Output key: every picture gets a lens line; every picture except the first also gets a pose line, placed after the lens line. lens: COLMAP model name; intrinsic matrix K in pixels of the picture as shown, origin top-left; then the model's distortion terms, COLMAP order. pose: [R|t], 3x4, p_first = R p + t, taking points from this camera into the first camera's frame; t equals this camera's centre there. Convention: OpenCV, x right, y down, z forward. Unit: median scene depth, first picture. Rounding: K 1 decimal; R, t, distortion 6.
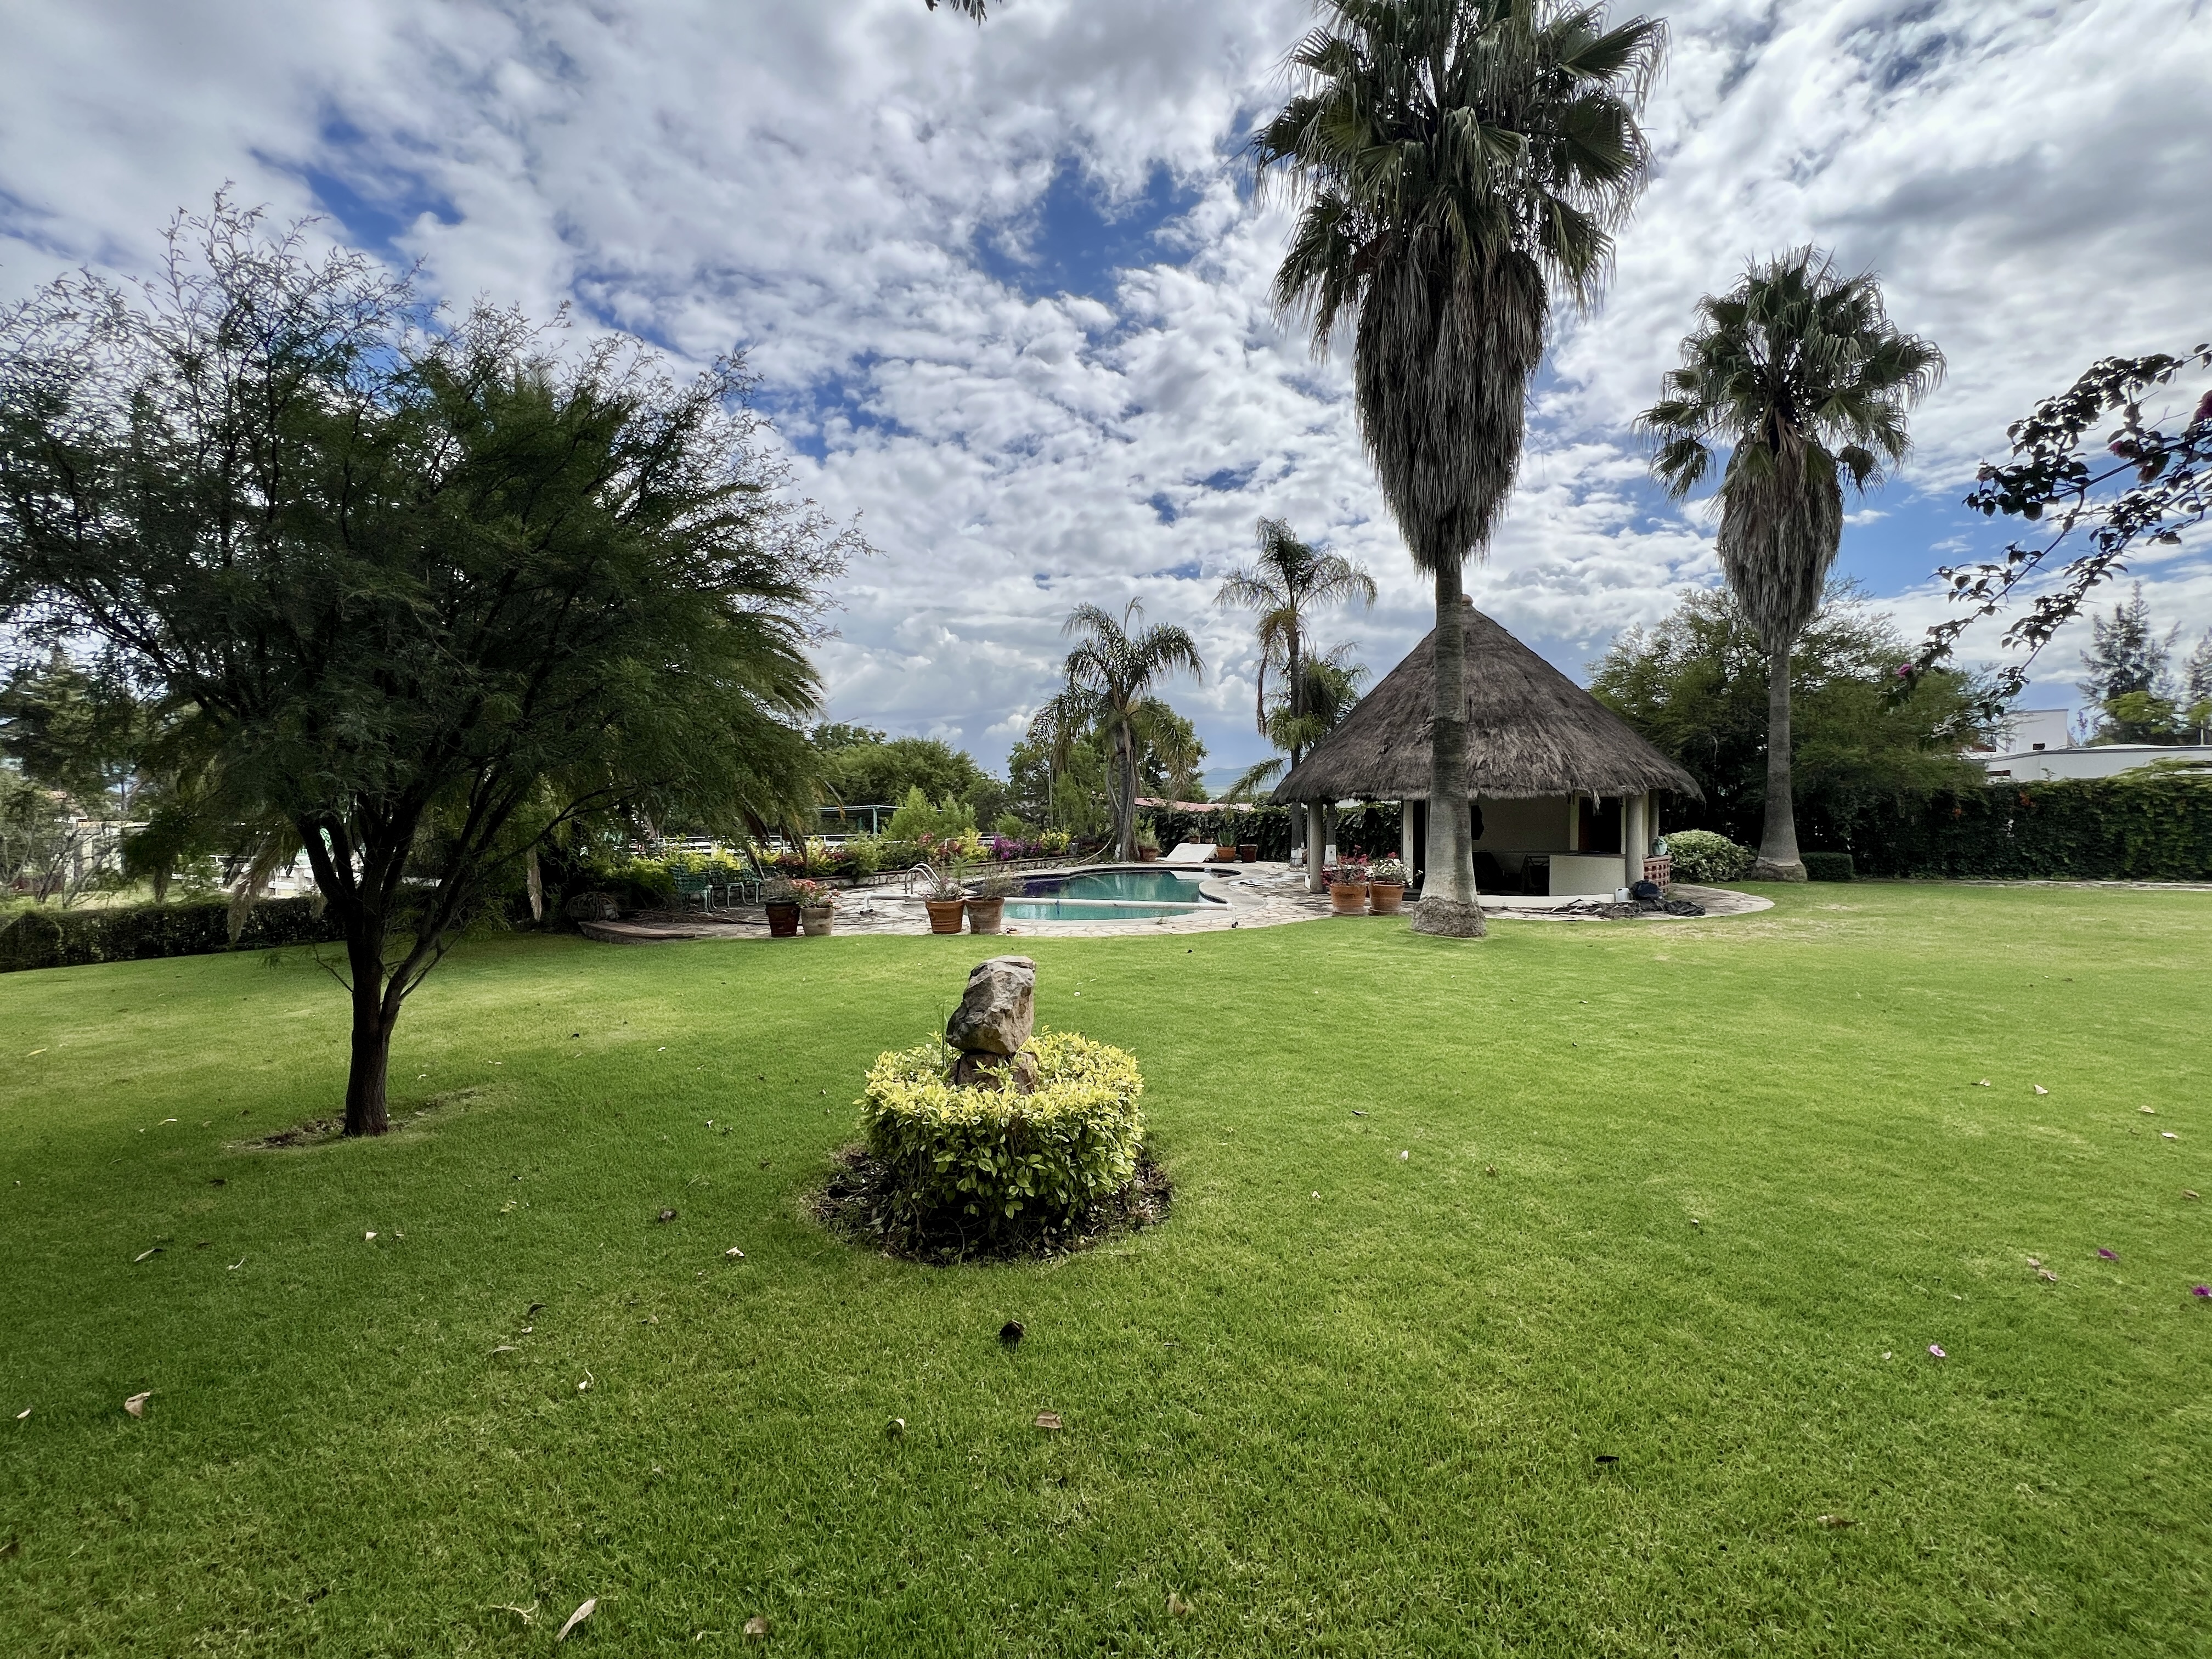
lens RADIAL K [[887.7, 0, 1104.7], [0, 887.7, 832.4], [0, 0, 1]] dist [-0.002698, -0.000680]
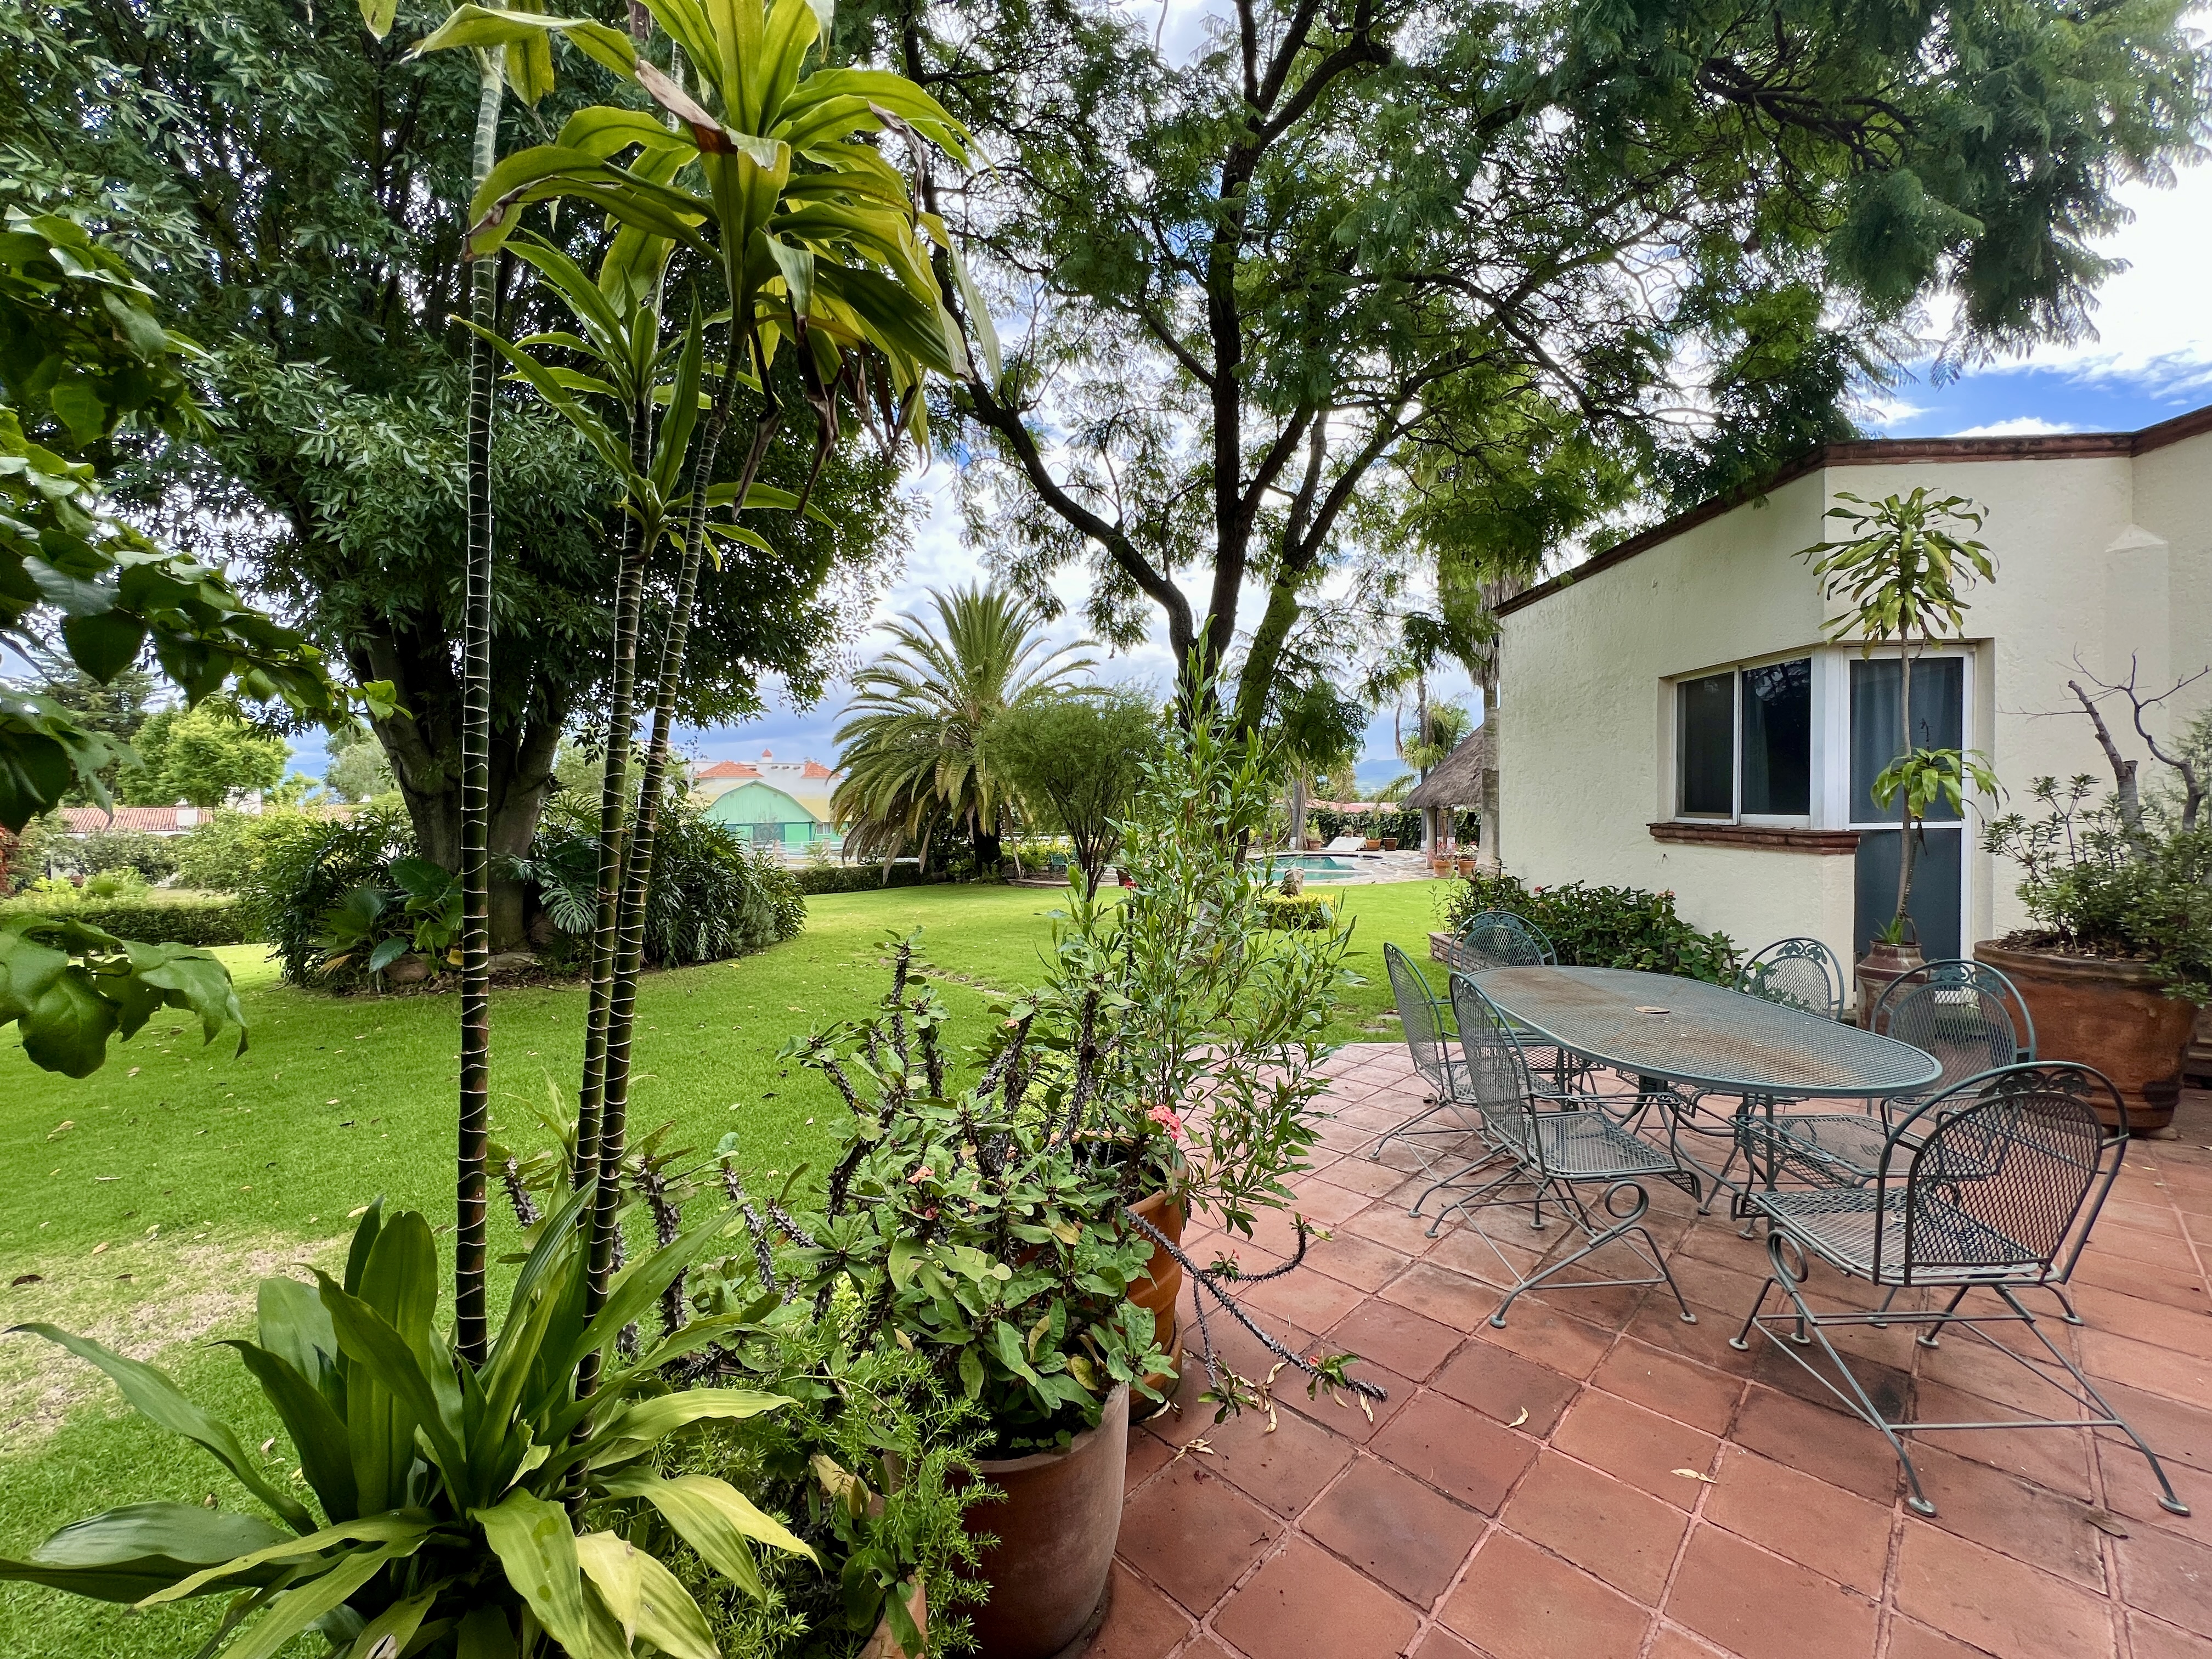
lens RADIAL K [[887.7, 0, 1109.3], [0, 887.7, 833.2], [0, 0, 1]] dist [-0.002698, -0.000680]
pose [[0.986981, -0.007883, -0.160641, -0.042591], [0.008385, 0.999962, 0.002447, 0.000588], [0.160616, -0.003762, 0.987010, -0.400454]]
